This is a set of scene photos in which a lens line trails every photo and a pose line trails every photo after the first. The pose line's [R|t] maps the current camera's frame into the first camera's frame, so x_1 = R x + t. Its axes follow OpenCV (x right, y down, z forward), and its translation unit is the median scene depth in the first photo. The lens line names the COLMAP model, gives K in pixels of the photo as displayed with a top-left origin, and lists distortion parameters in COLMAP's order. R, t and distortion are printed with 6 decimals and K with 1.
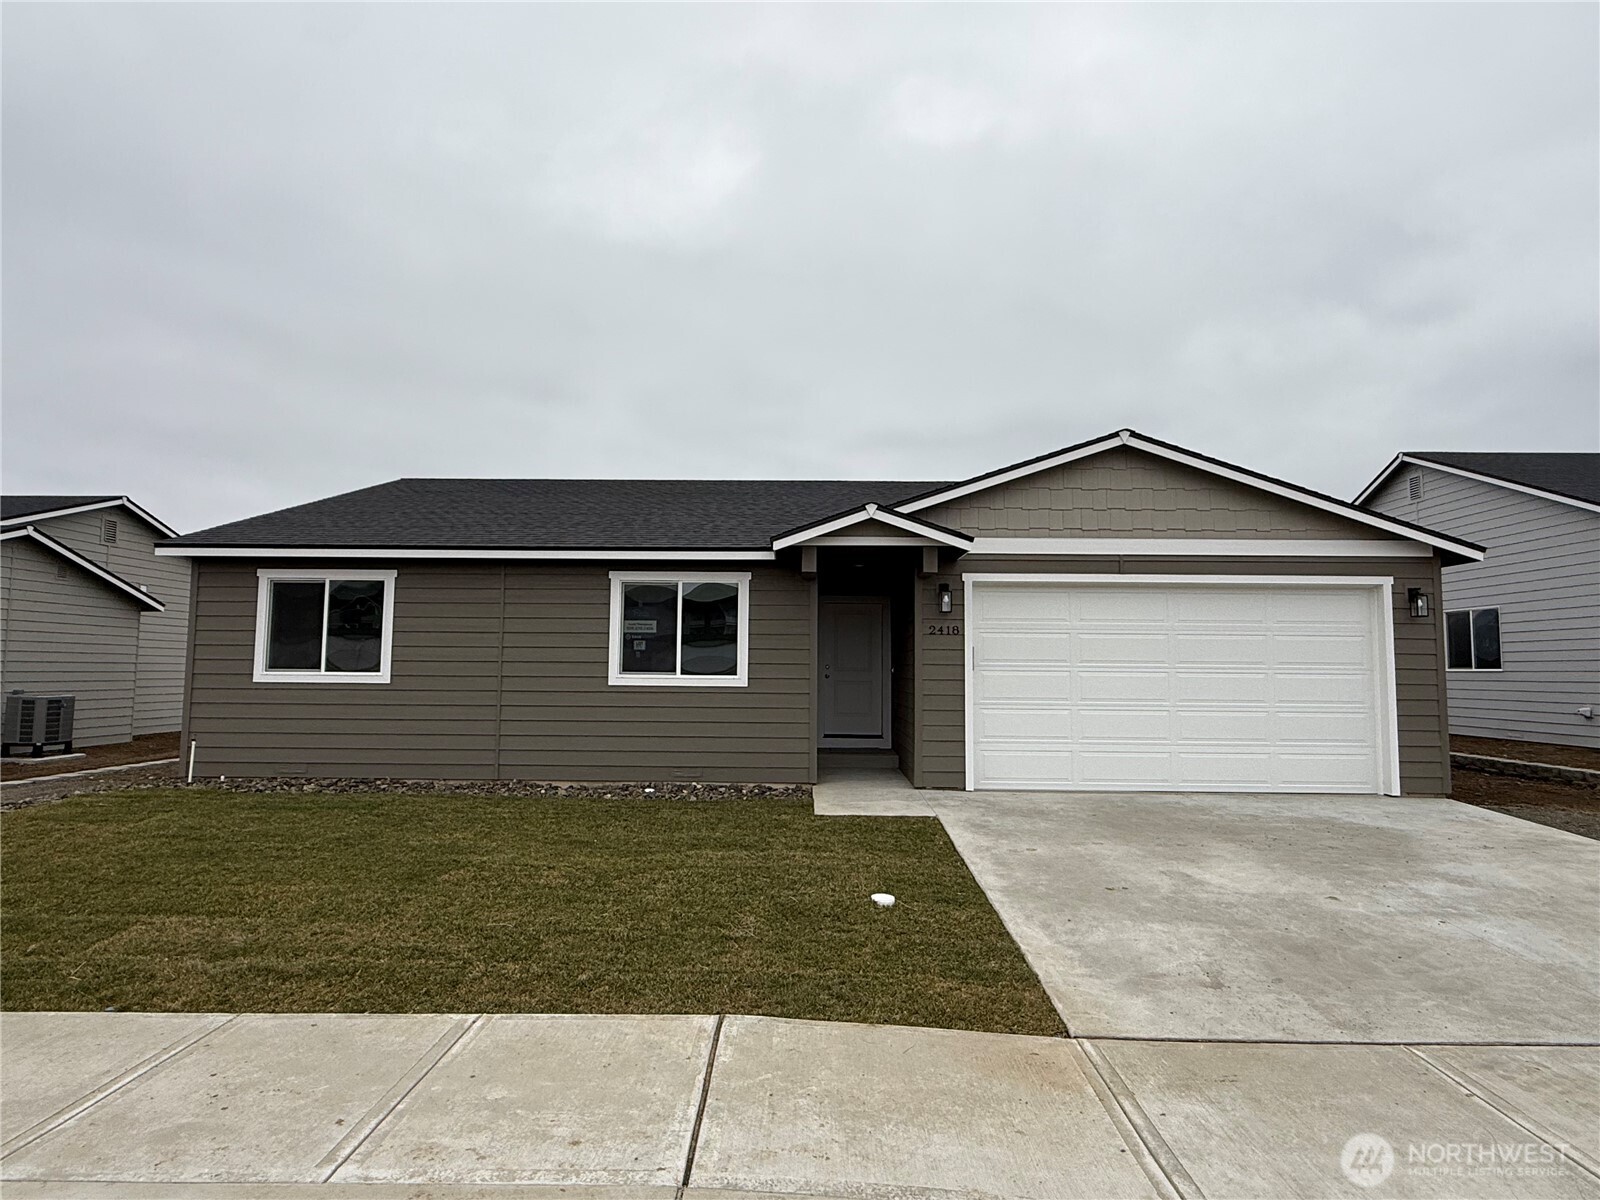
lens RADIAL K [[920.4, 0, 800.0], [0, 920.4, 600.0], [0, 0, 1]] dist [0.042818, 0.000581]
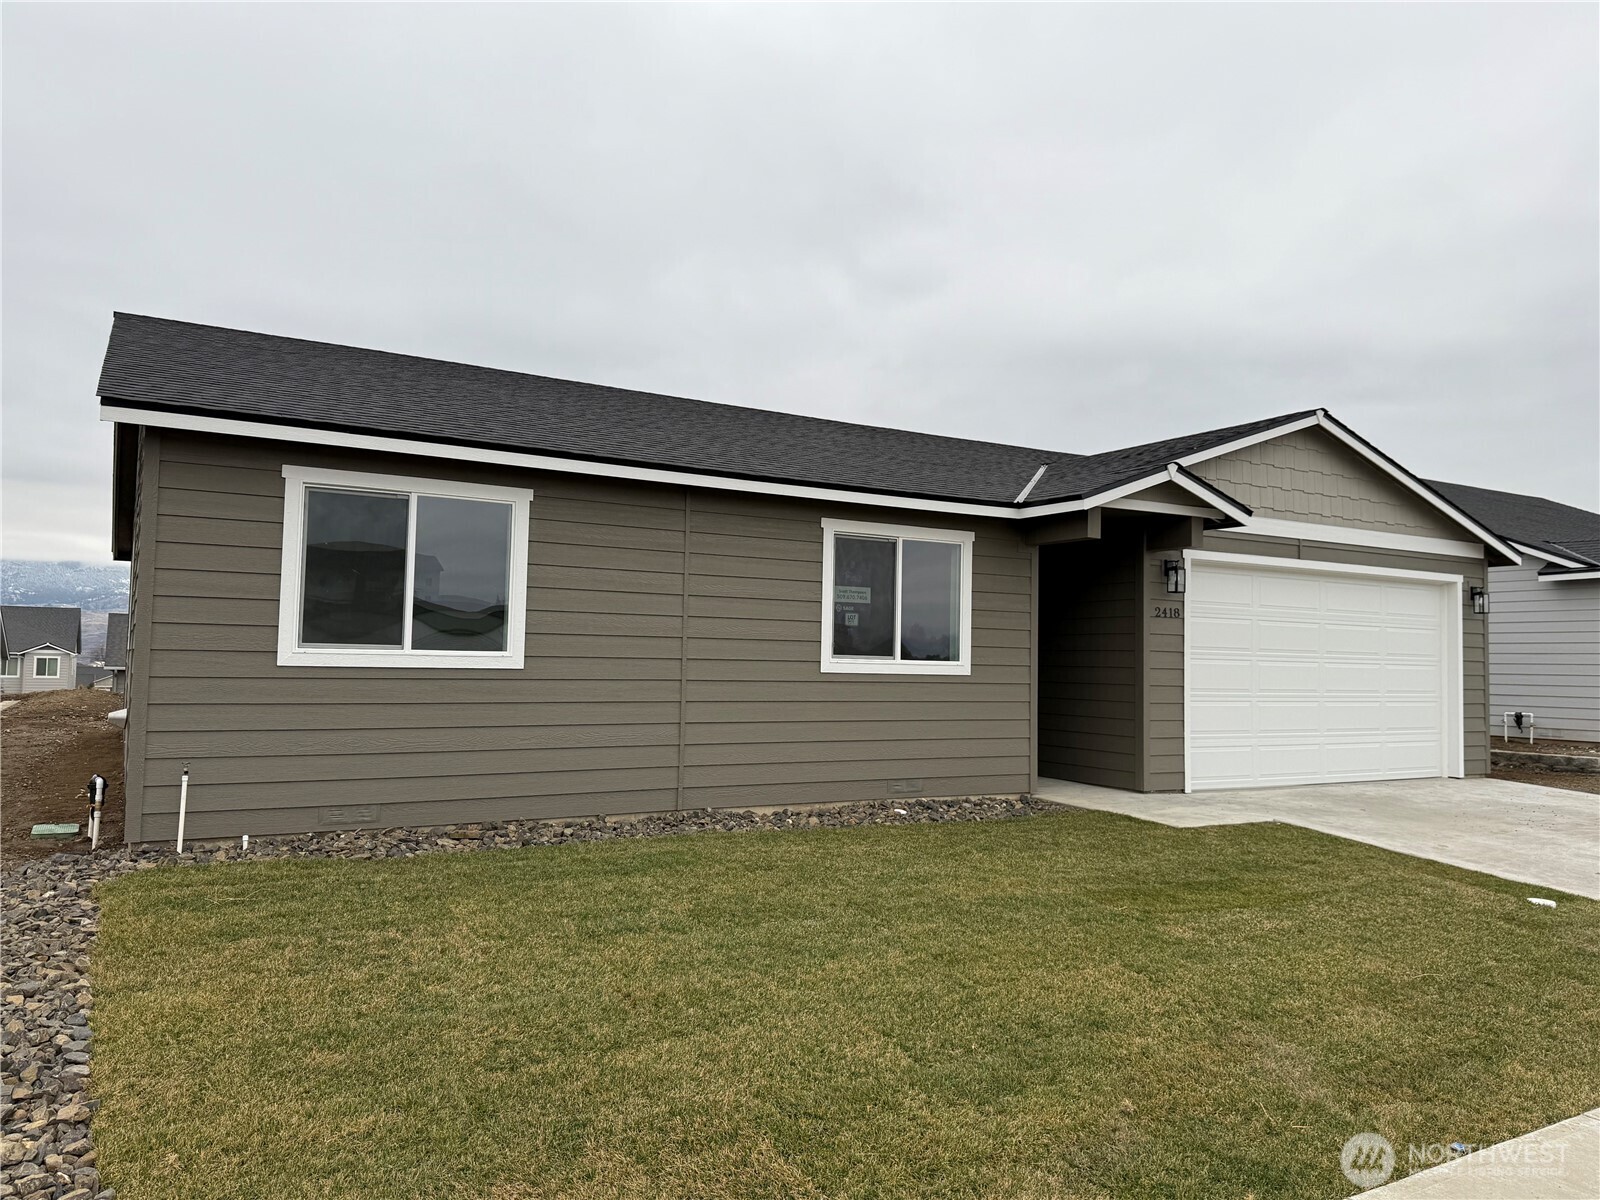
lens RADIAL K [[1145.5, 0, 800.0], [0, 1145.5, 600.0], [0, 0, 1]] dist [0.115032, -0.001402]
pose [[0.847071, 0.035619, 0.530285, -0.711252], [-0.054635, 0.998302, 0.020218, 0.017139], [-0.528664, -0.046098, 0.847578, 0.239475]]
